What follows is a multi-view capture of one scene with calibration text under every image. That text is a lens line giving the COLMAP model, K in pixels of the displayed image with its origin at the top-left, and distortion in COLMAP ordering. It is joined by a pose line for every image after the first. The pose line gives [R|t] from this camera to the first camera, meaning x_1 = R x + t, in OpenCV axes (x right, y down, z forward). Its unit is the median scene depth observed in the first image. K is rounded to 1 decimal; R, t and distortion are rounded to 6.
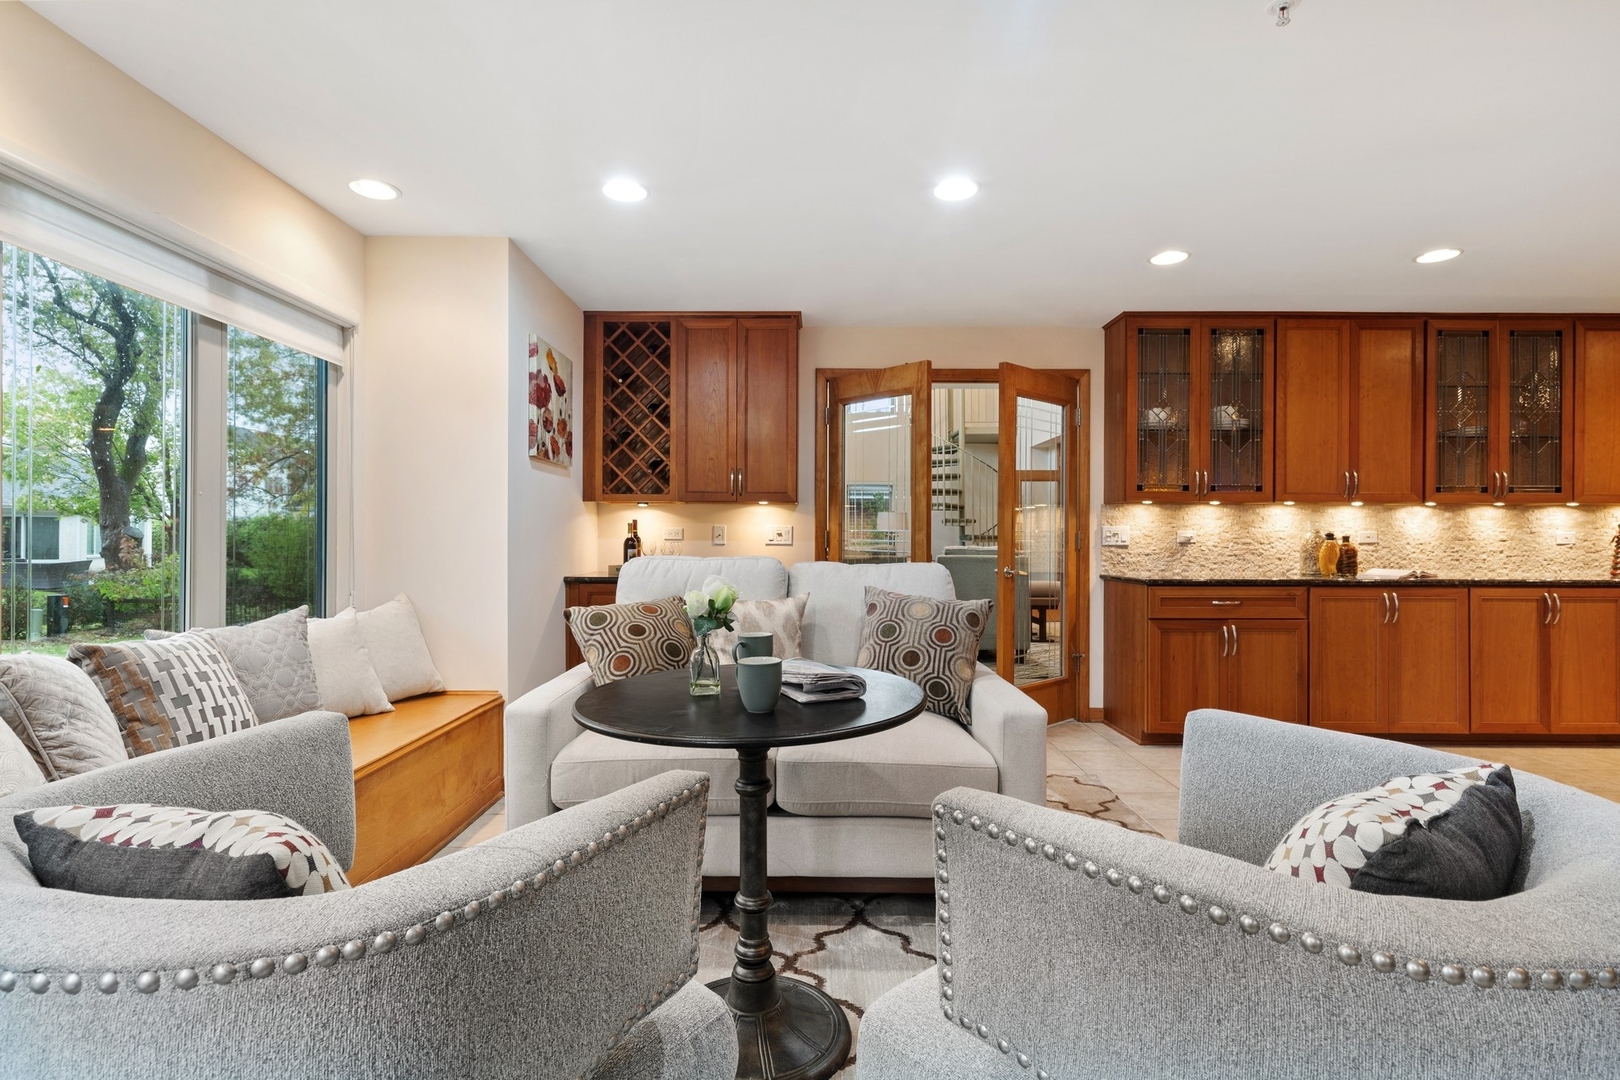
lens RADIAL K [[791.3, 0, 810.7], [0, 791.3, 541.5], [0, 0, 1]] dist [0.004135, 0.000109]
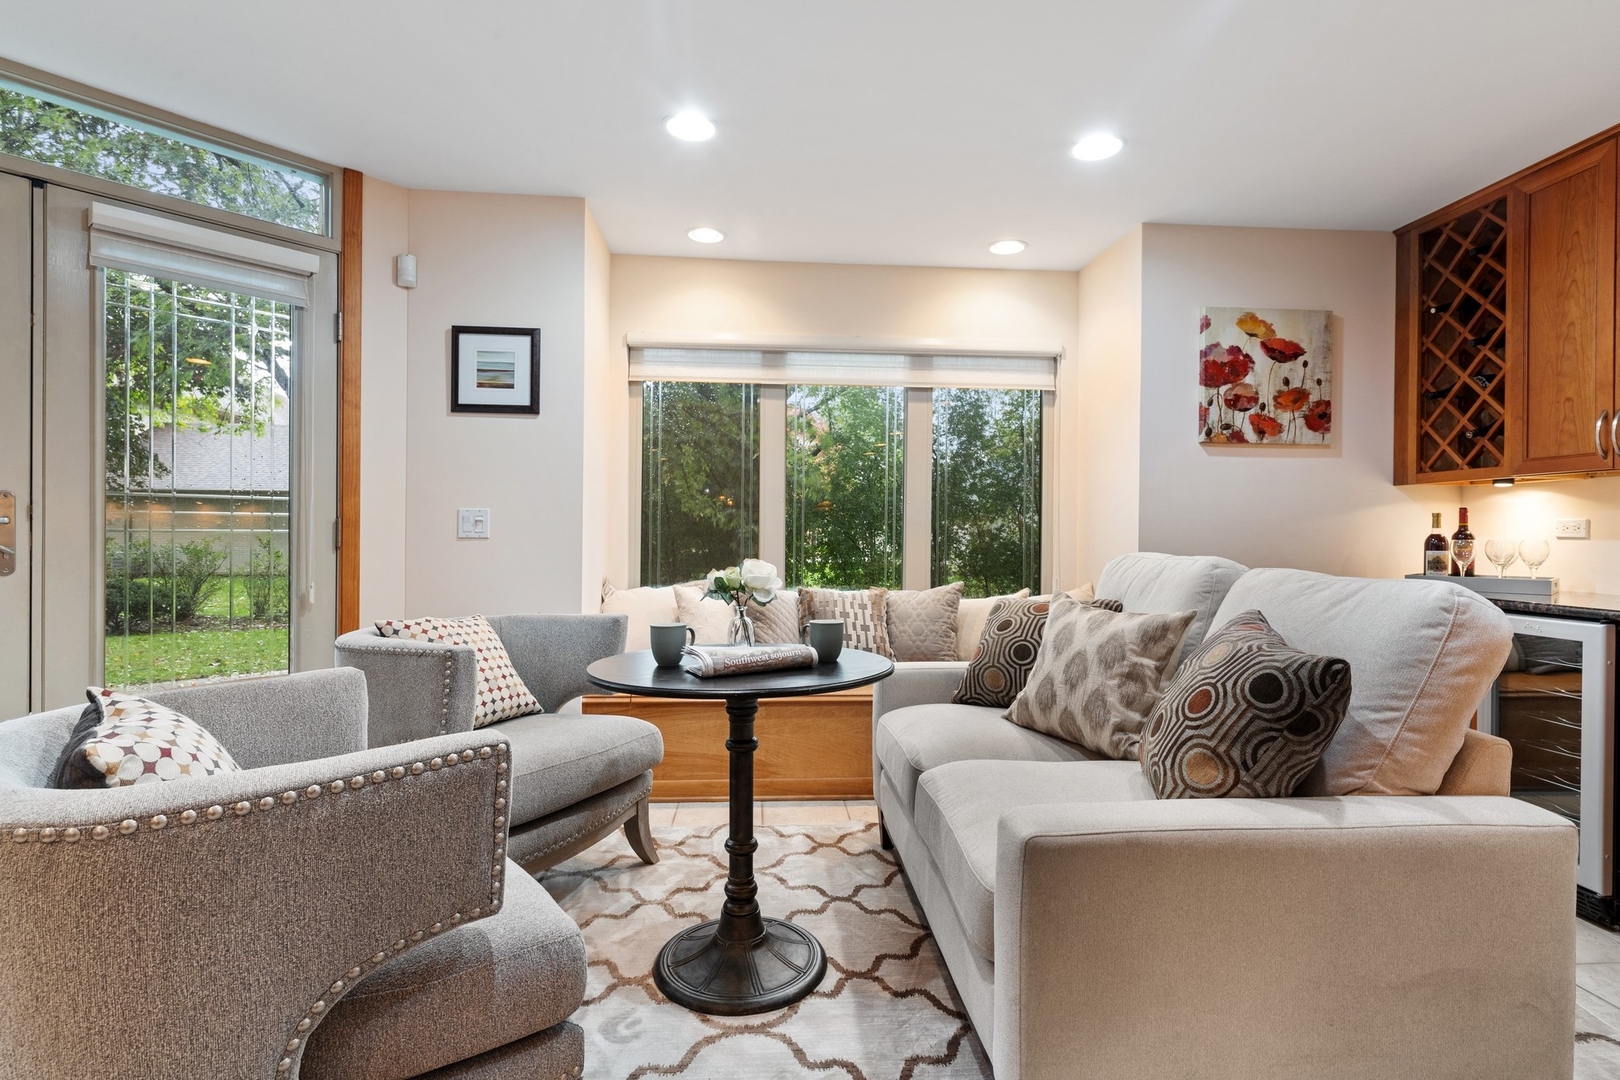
lens RADIAL K [[791.3, 0, 811.2], [0, 791.3, 533.7], [0, 0, 1]] dist [0.004135, 0.000109]
pose [[0.060117, 0.001931, -0.998189, 0.583883], [-0.010024, 0.999949, 0.001331, -0.000101], [0.998141, 0.009925, 0.060134, 0.556877]]
